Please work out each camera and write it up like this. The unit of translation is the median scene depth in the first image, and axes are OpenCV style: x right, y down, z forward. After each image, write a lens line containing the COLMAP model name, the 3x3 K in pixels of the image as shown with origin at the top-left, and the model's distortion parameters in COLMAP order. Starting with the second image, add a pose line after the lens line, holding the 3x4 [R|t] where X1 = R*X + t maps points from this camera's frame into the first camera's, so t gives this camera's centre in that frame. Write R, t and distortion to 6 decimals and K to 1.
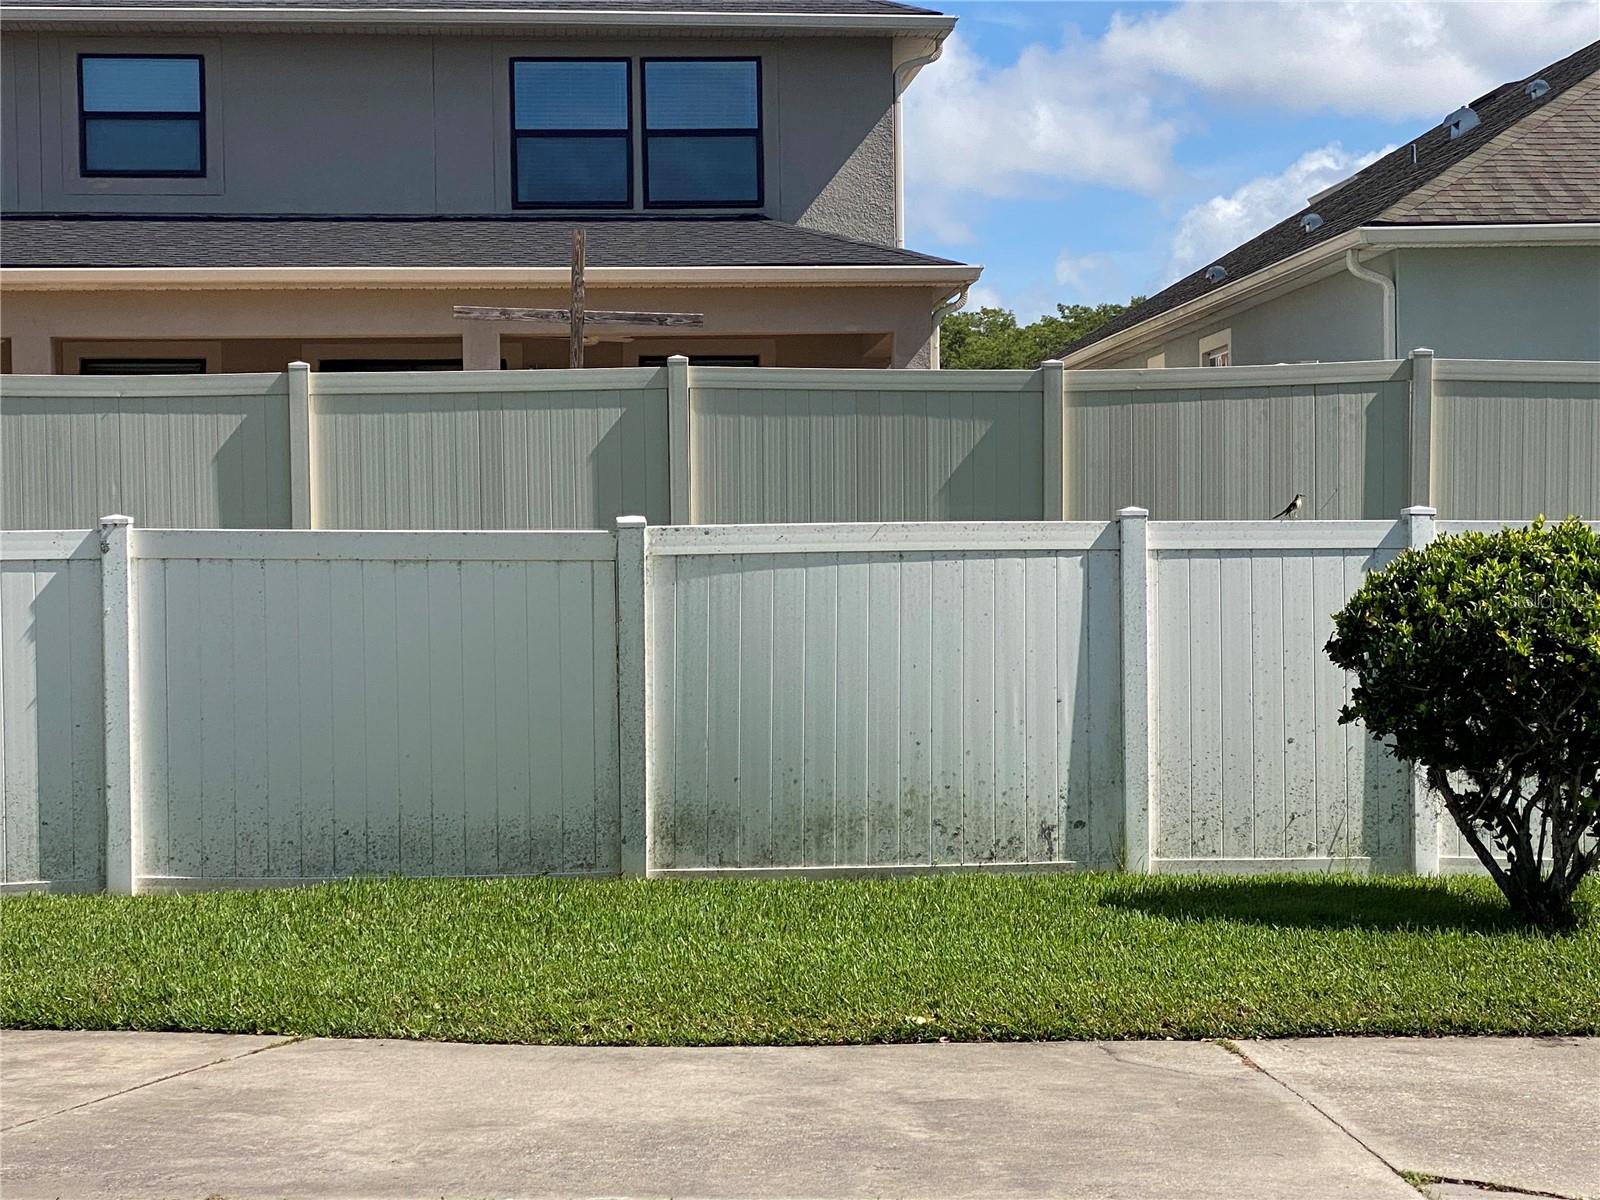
lens RADIAL K [[3332.2, 0, 800.0], [0, 3332.2, 600.0], [0, 0, 1]] dist [0.022396, 0.127197]
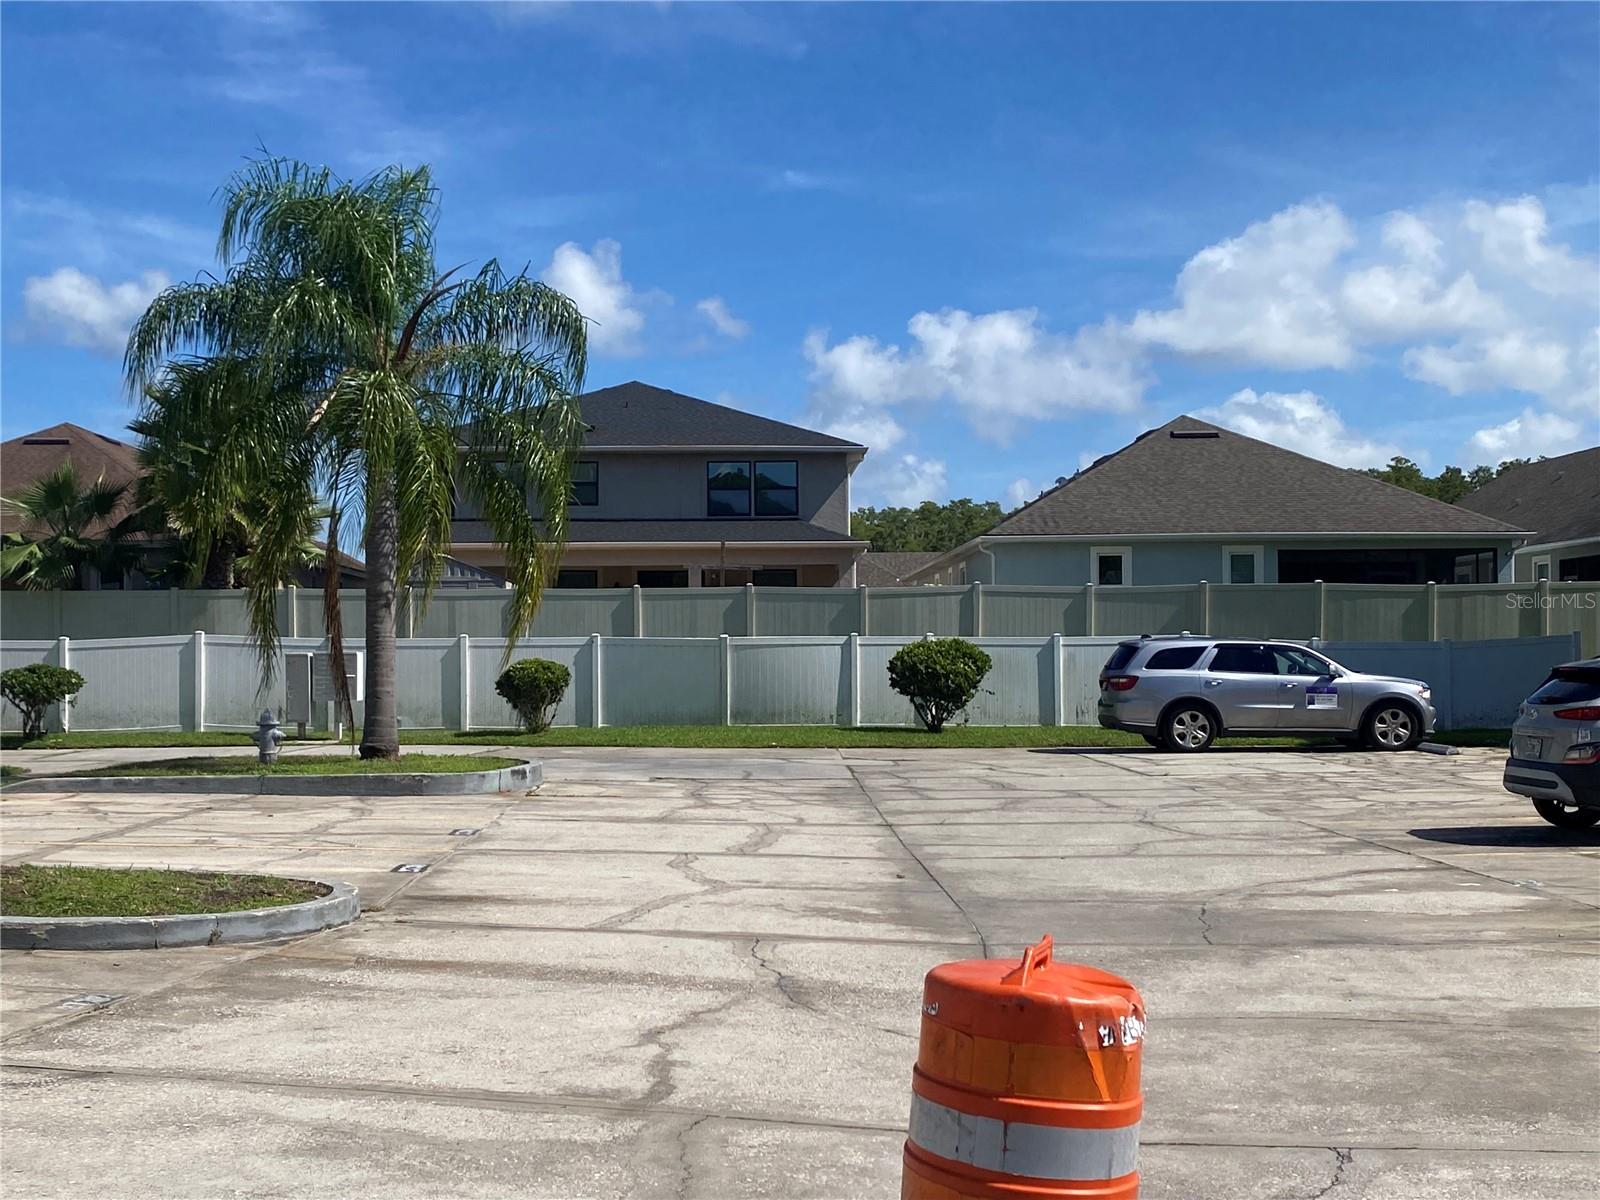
lens RADIAL K [[1975.8, 0, 800.7], [0, 1975.8, 633.0], [0, 0, 1]] dist [0.131399, -0.479237]
pose [[0.998666, 0.005664, -0.051322, 0.121628], [-0.006436, 0.999868, -0.014891, 0.005080], [0.051230, 0.015202, 0.998571, -1.015787]]
